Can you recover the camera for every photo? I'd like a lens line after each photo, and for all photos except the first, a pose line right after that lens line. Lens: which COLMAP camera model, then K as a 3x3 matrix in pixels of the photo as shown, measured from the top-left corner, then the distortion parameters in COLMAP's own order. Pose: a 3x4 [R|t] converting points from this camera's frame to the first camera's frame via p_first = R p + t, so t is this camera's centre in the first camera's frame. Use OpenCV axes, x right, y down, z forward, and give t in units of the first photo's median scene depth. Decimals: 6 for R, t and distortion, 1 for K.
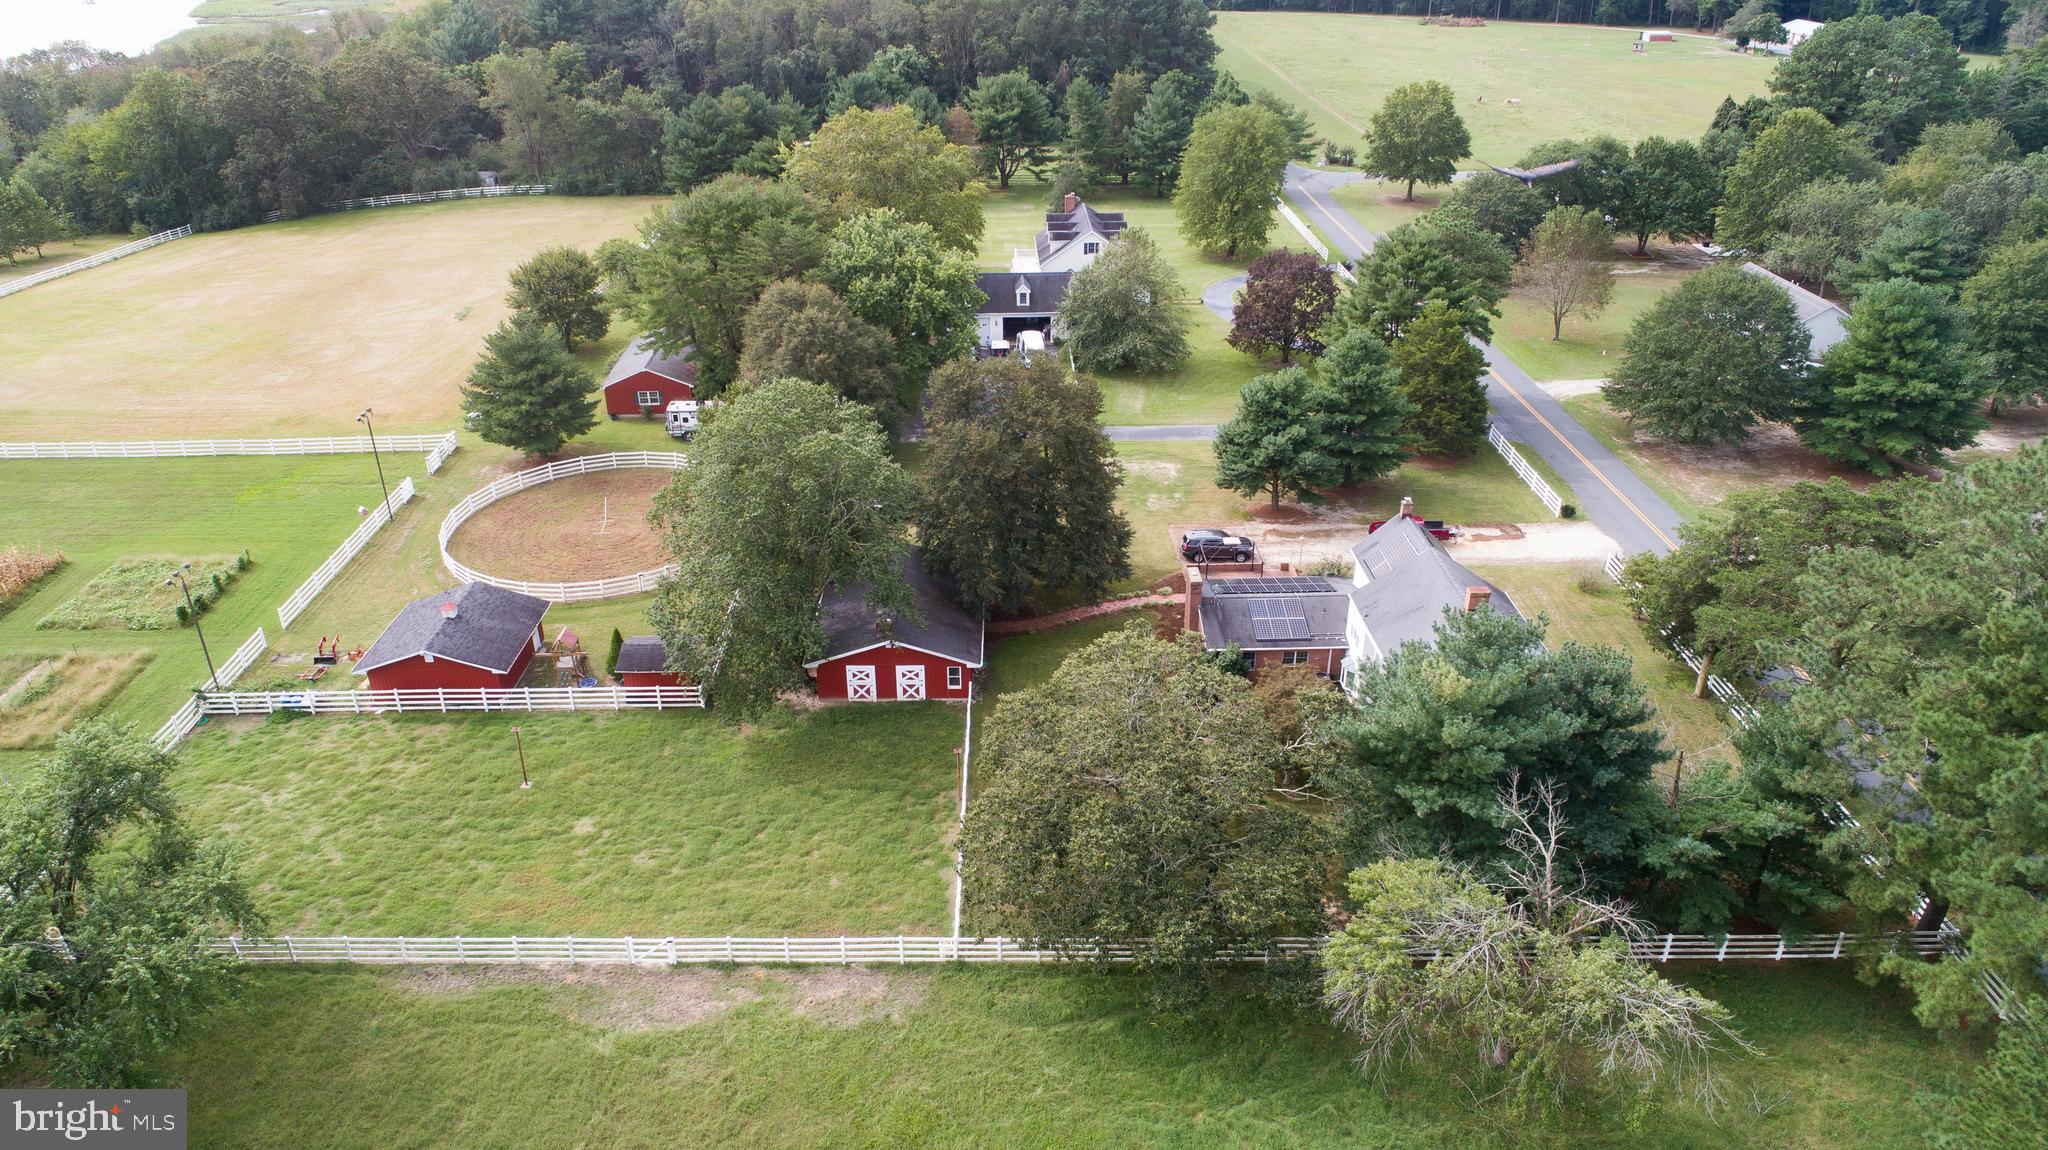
lens RADIAL K [[1373.1, 0, 1023.1], [0, 1373.1, 573.6], [0, 0, 1]] dist [-0.013193, 0.006346]
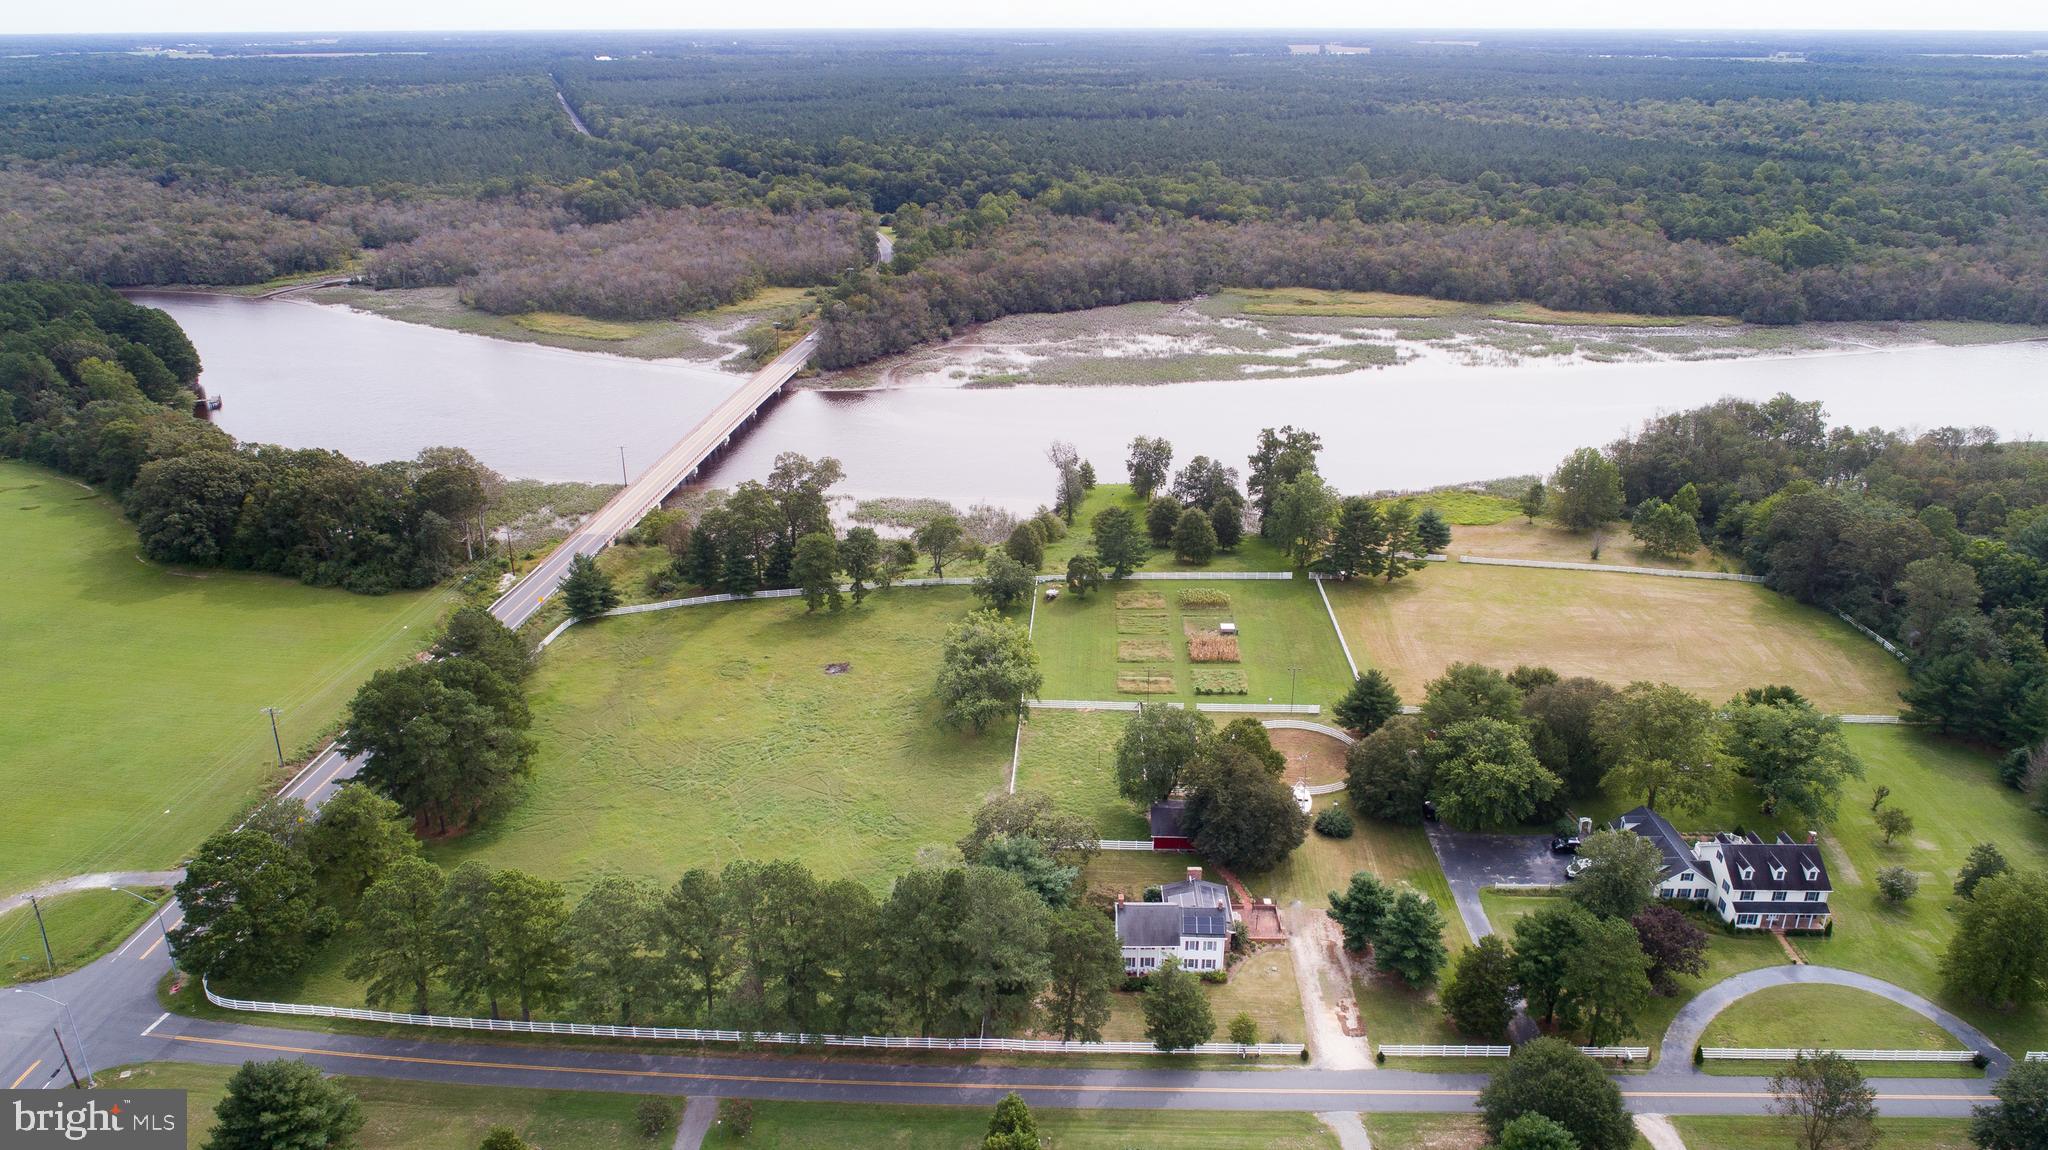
lens RADIAL K [[1398.9, 0, 1024.0], [0, 1398.9, 575.0], [0, 0, 1]] dist [-0.012210, 0.003350]
pose [[-0.046338, 0.374770, -0.925959, 2.123516], [-0.456220, 0.816693, 0.353377, -1.096695], [0.888659, 0.438816, 0.133134, 0.228955]]
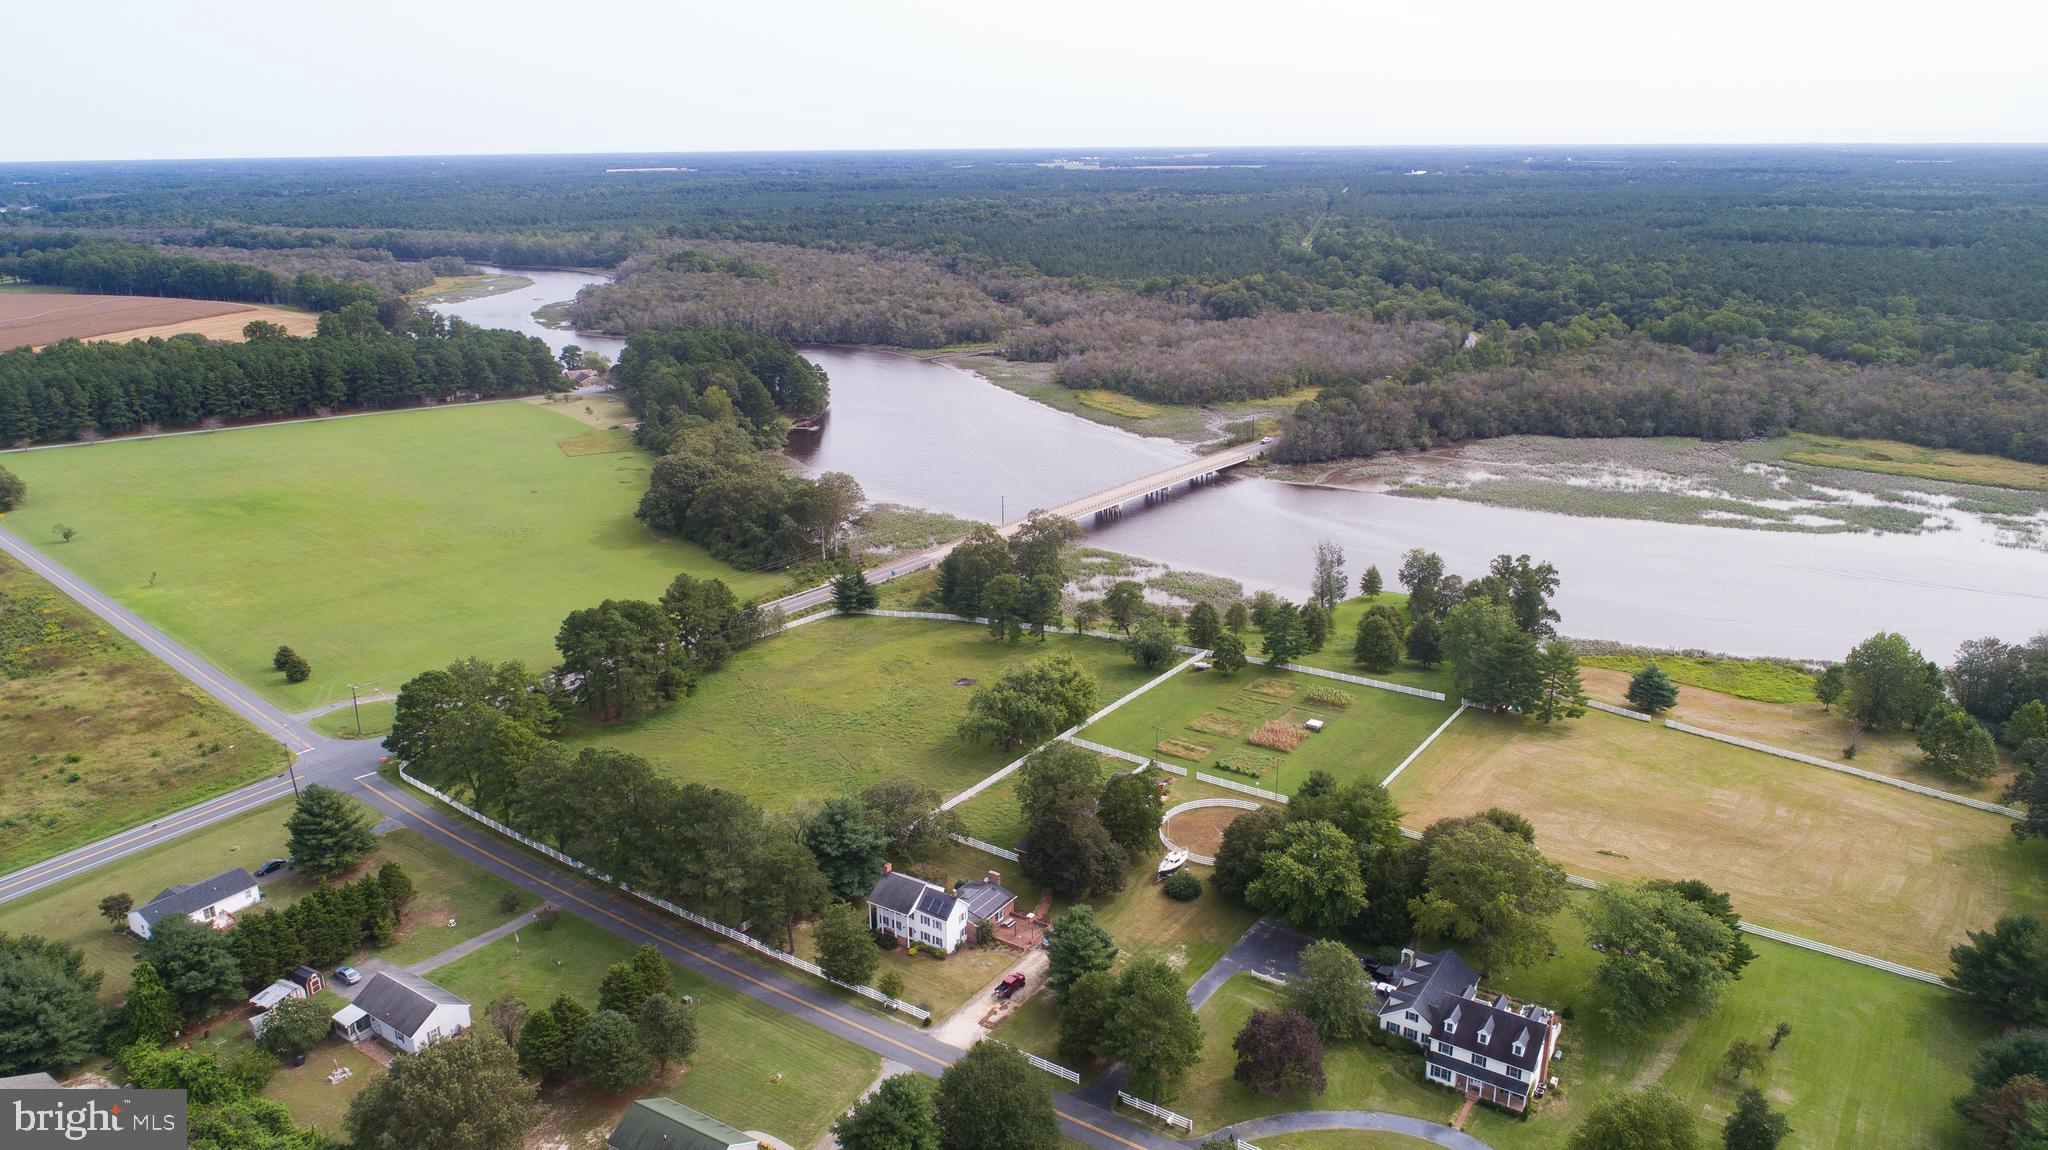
lens RADIAL K [[1385.4, 0, 1024.0], [0, 1385.4, 575.0], [0, 0, 1]] dist [-0.014290, 0.001977]
pose [[-0.577965, 0.255317, -0.775094, 2.025433], [-0.362985, 0.770236, 0.524384, -1.870541], [0.730889, 0.584423, -0.352493, 1.660140]]
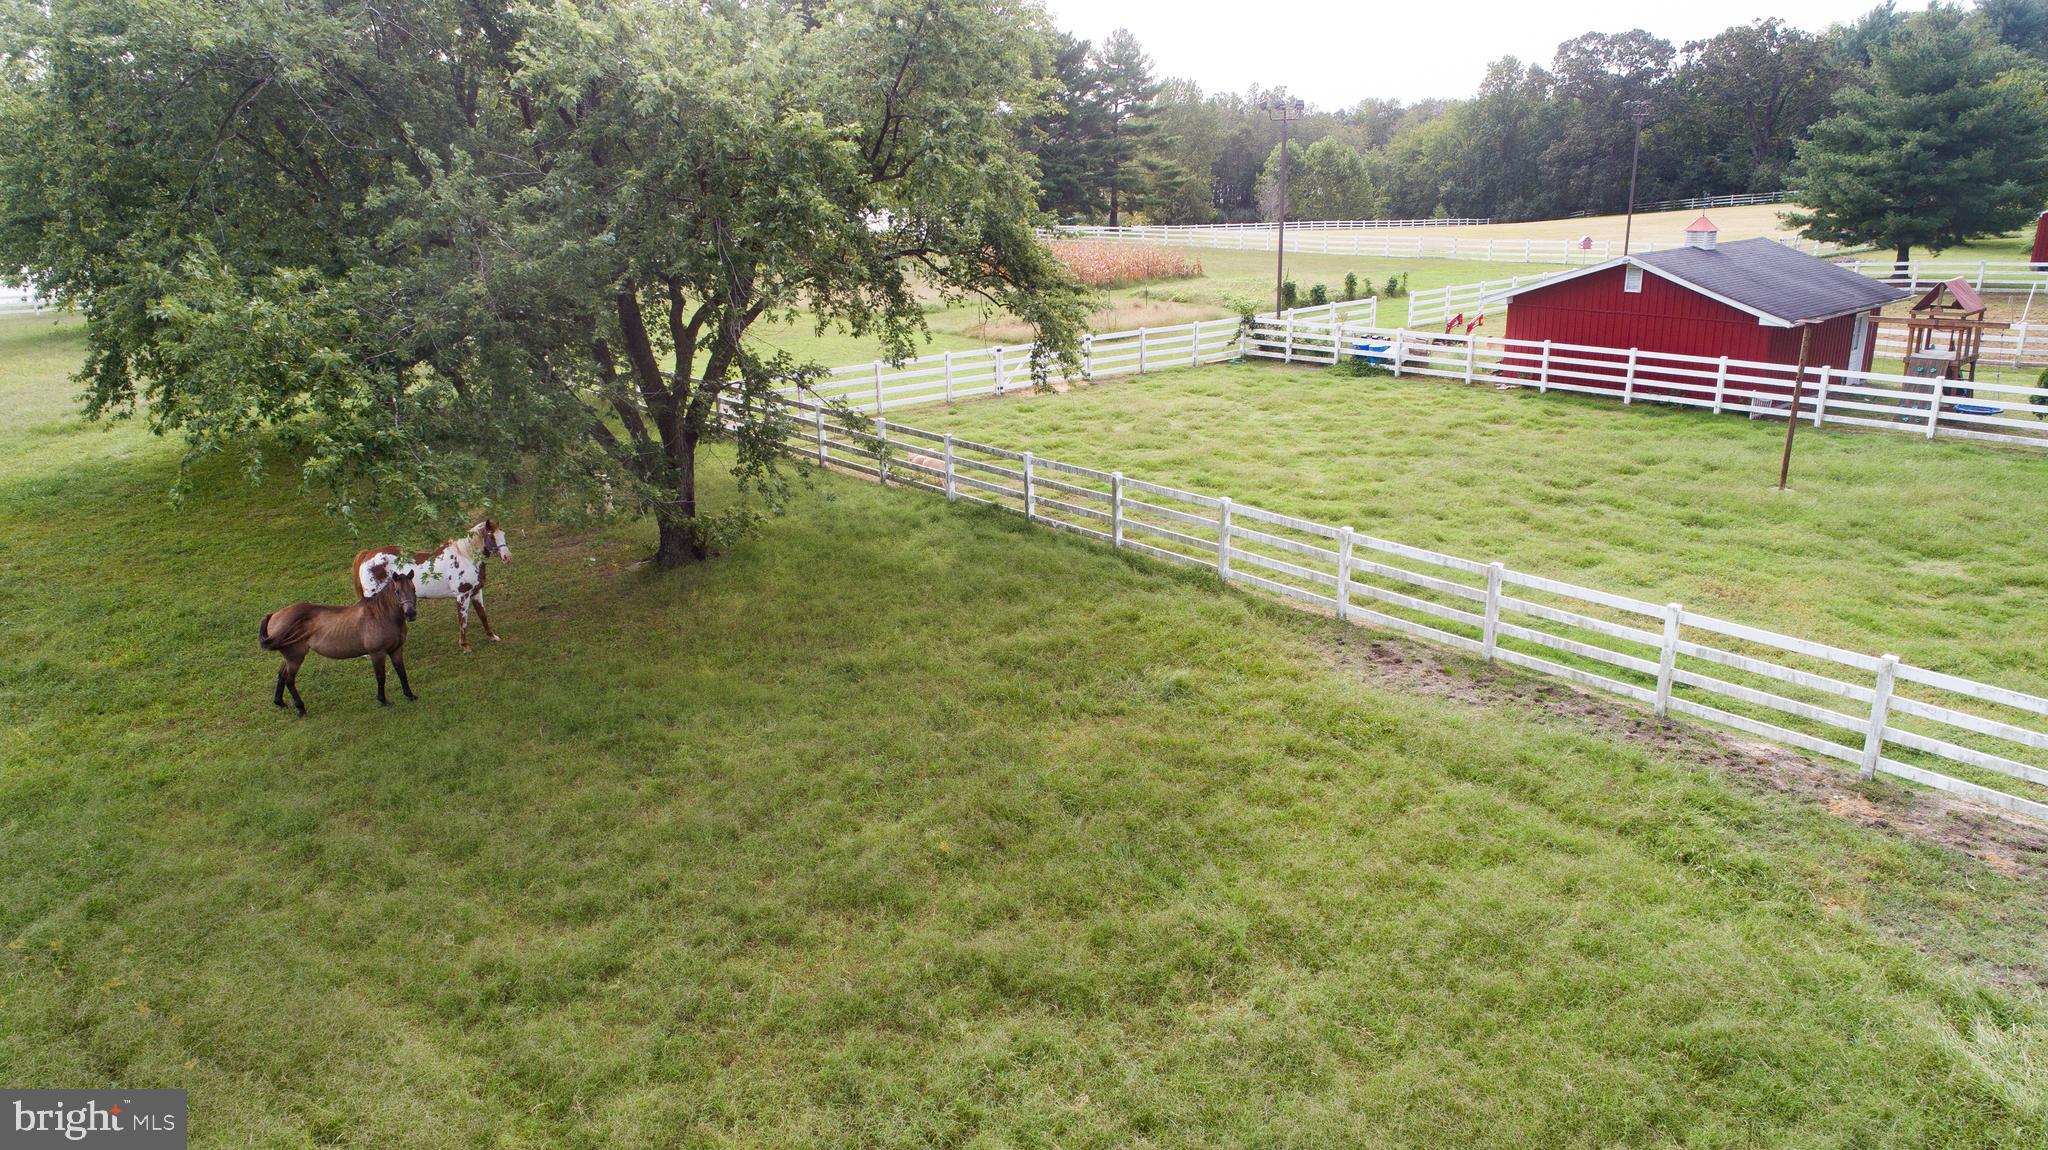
lens RADIAL K [[1373.1, 0, 1023.1], [0, 1373.1, 573.6], [0, 0, 1]] dist [-0.013193, 0.006346]
pose [[0.641162, 0.221627, -0.734706, -0.189503], [-0.336214, 0.941739, -0.009327, 0.231070], [0.689834, 0.252999, 0.678321, 0.536834]]
